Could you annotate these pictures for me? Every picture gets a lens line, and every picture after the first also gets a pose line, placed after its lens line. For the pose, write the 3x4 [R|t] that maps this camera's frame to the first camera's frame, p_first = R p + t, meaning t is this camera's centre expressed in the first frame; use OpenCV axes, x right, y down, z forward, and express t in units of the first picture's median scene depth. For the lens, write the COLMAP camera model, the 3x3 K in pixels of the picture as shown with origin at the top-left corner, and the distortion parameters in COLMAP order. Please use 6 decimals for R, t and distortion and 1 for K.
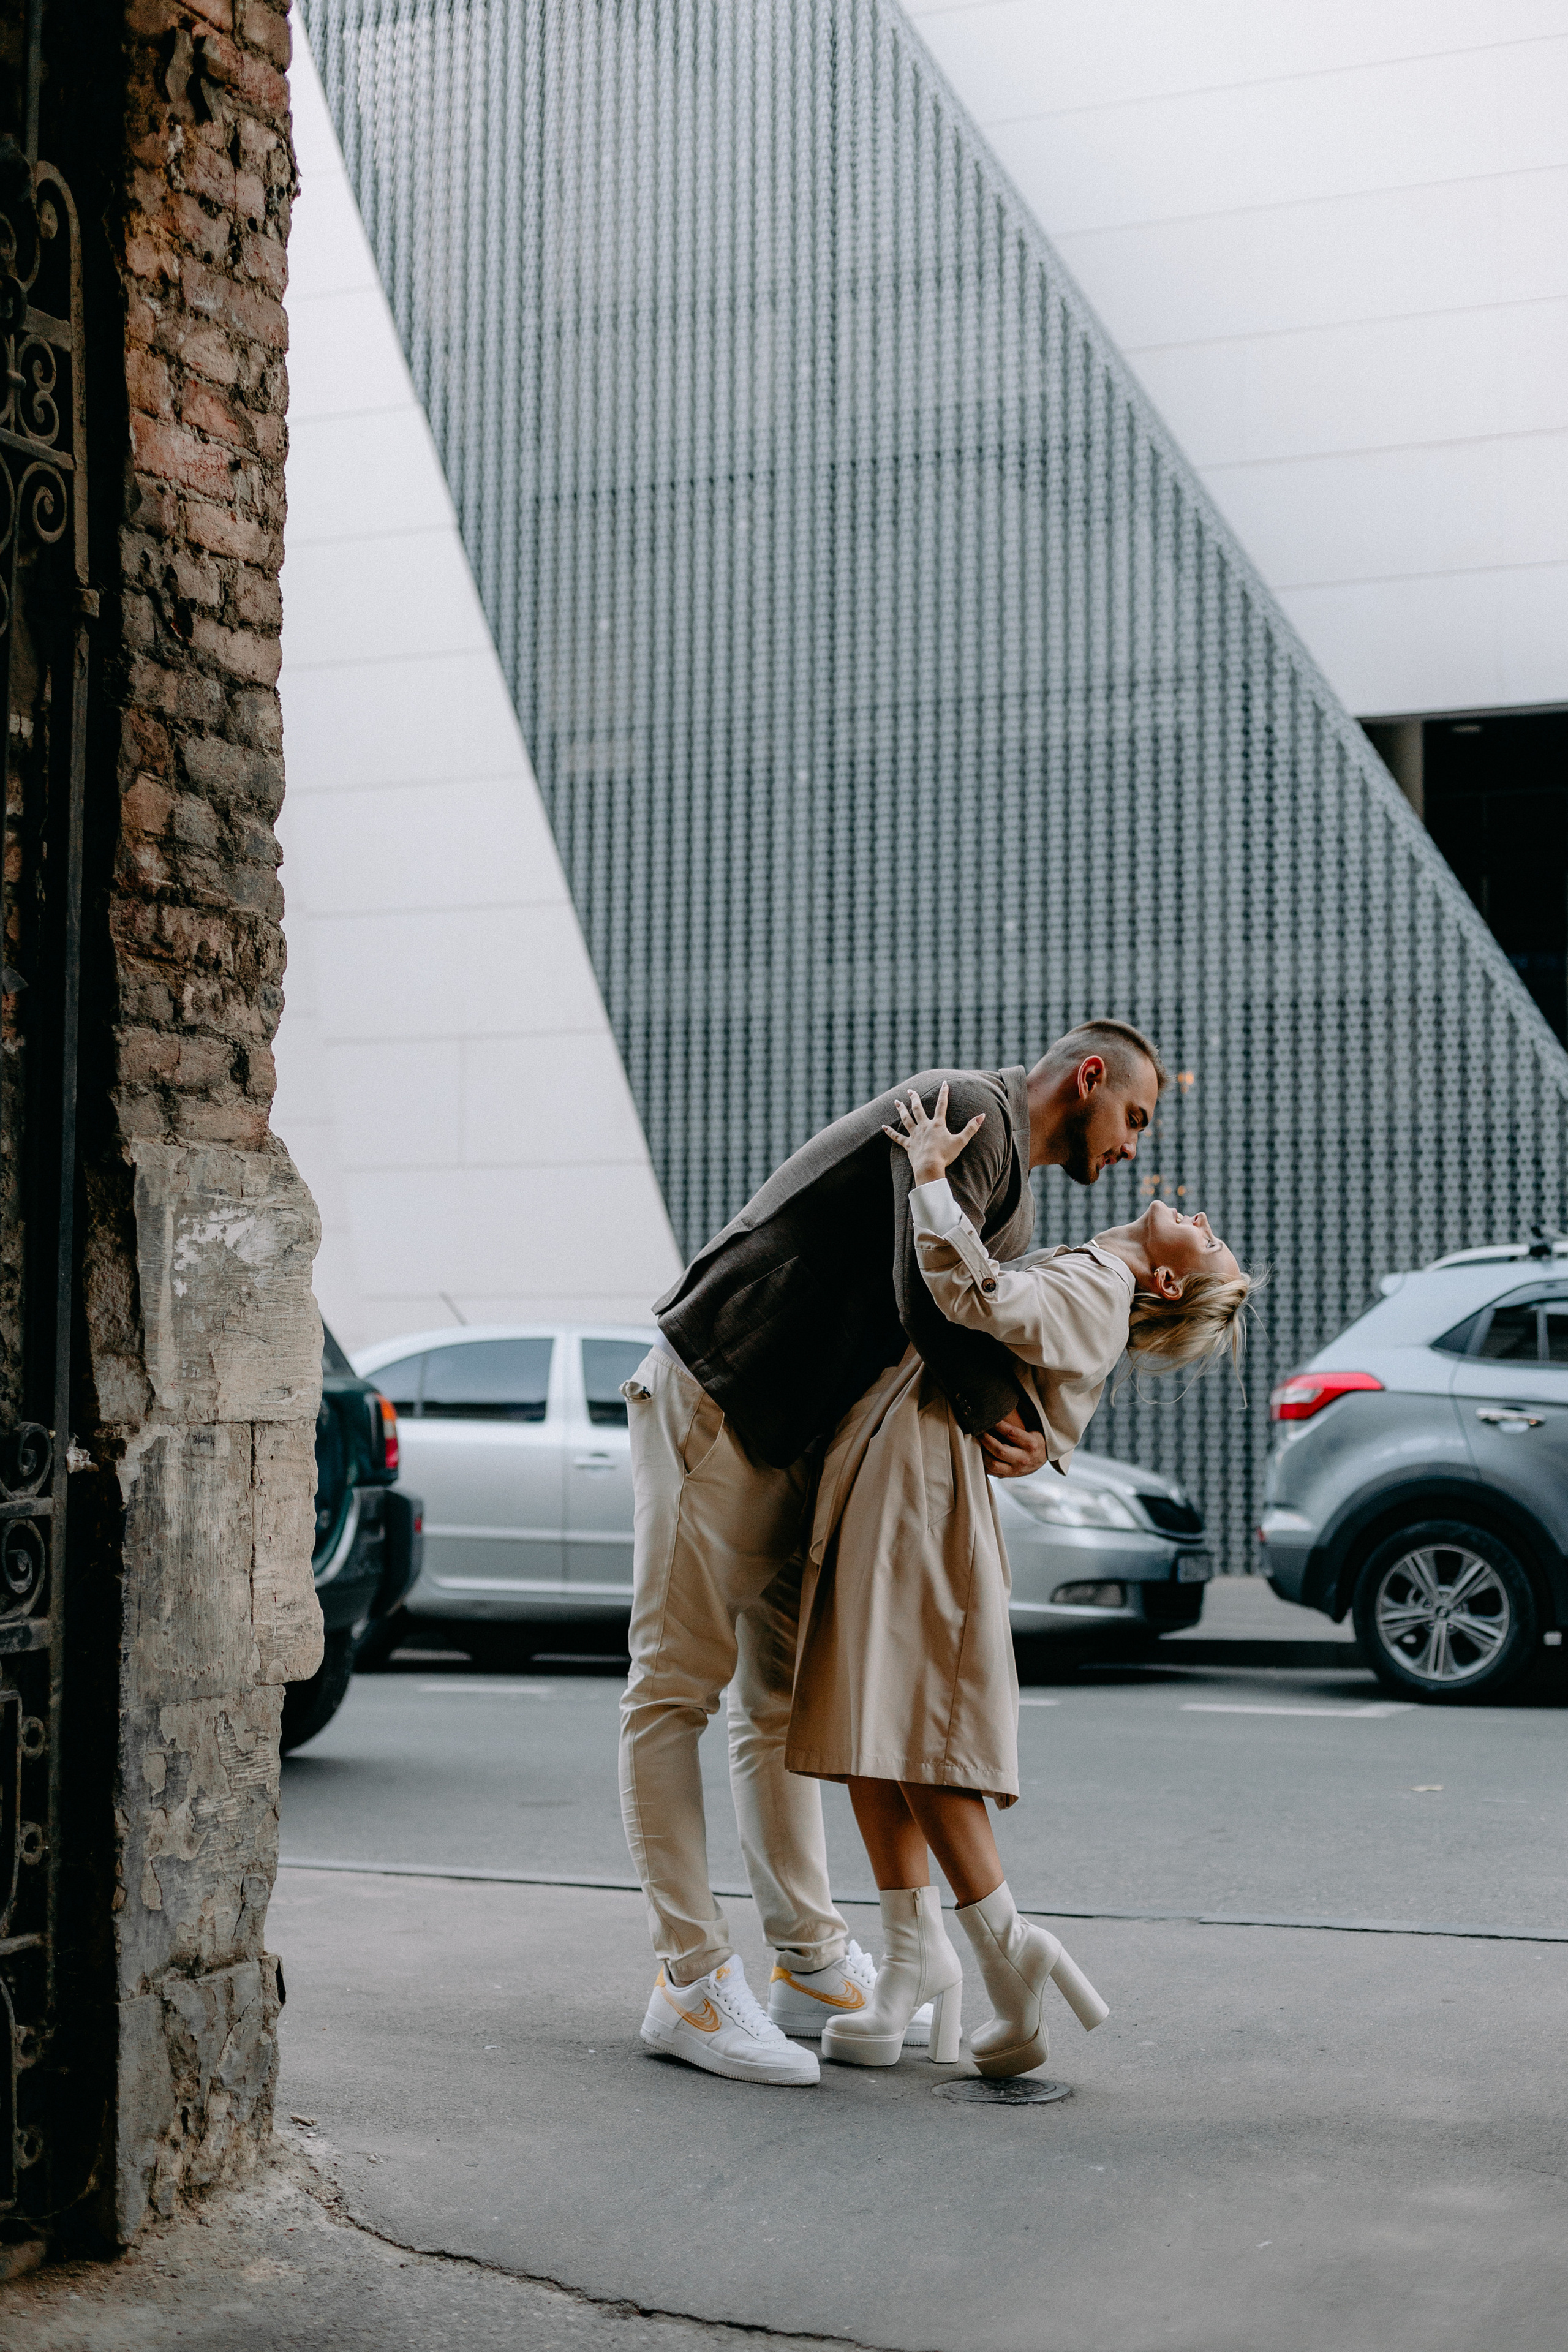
lens RADIAL K [[3305.1, 0, 784.0], [0, 3305.1, 1176.0], [0, 0, 1]] dist [-0.100863, -0.018663]
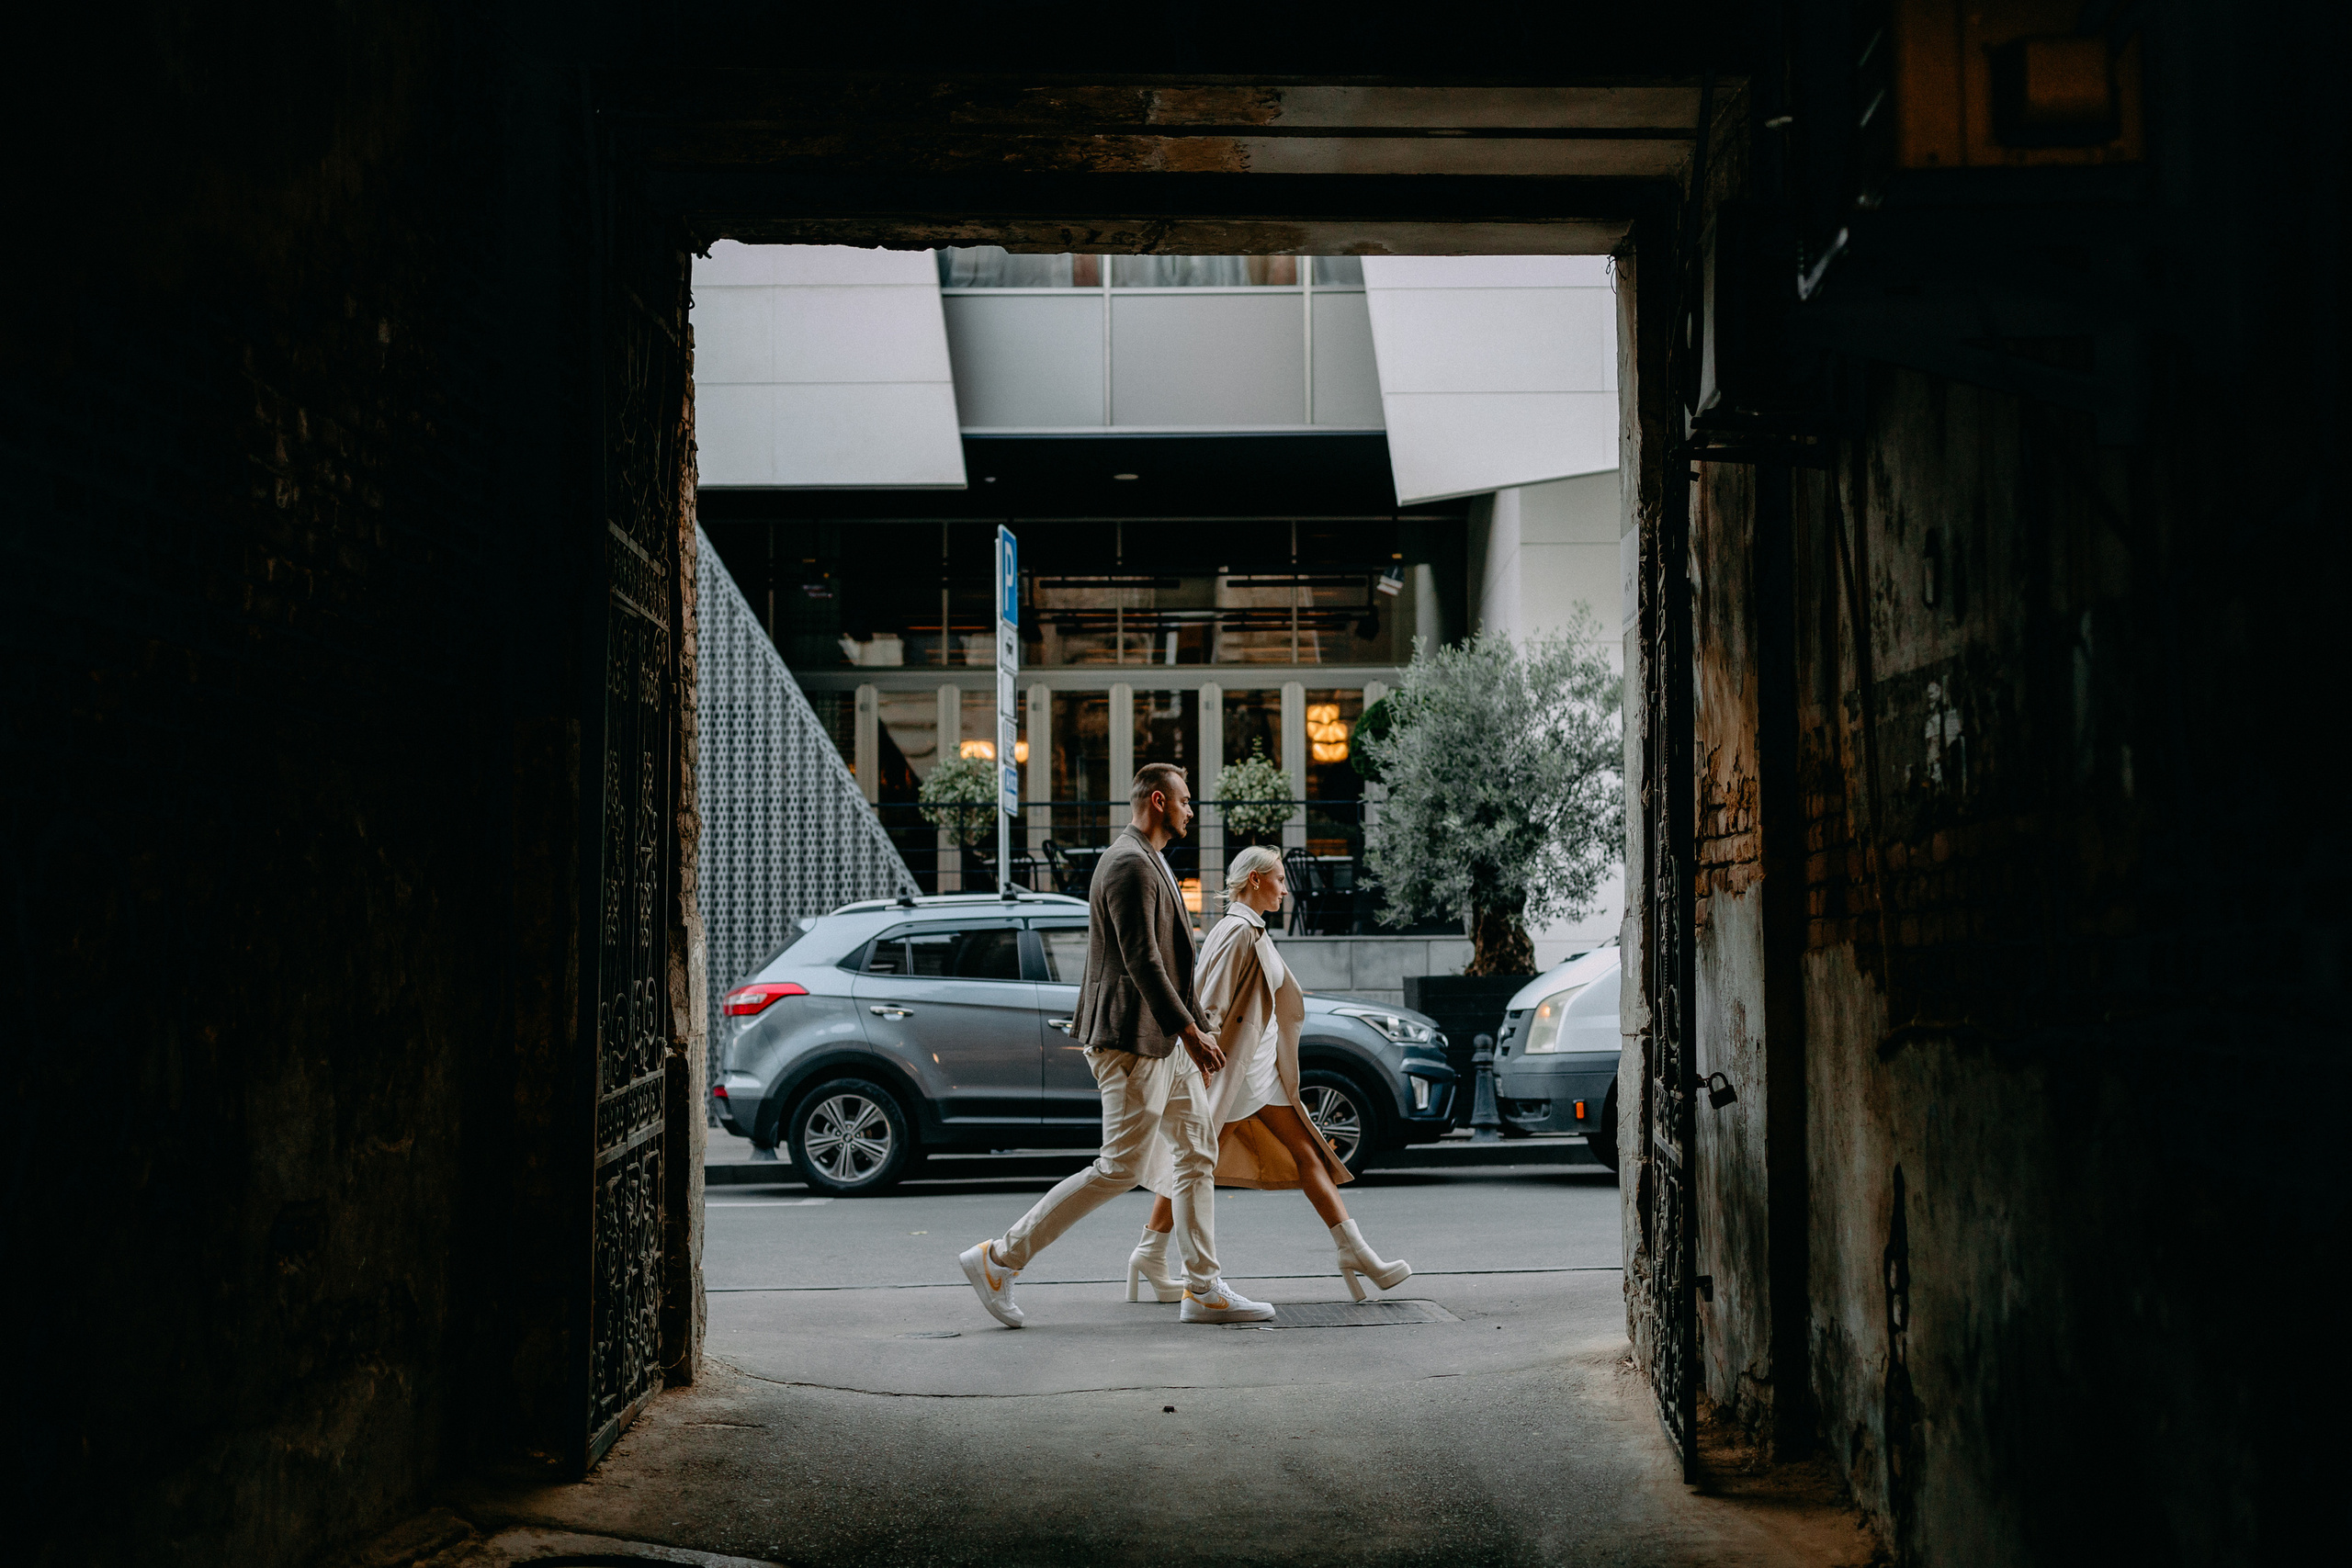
lens RADIAL K [[3390.8, 0, 1176.0], [0, 3390.8, 784.0], [0, 0, 1]] dist [0.051057, 0.029731]
pose [[0.902195, 0.009300, 0.431229, -0.346268], [-0.014266, 0.999864, 0.008284, -0.048587], [-0.431093, -0.013626, 0.902205, -0.498838]]
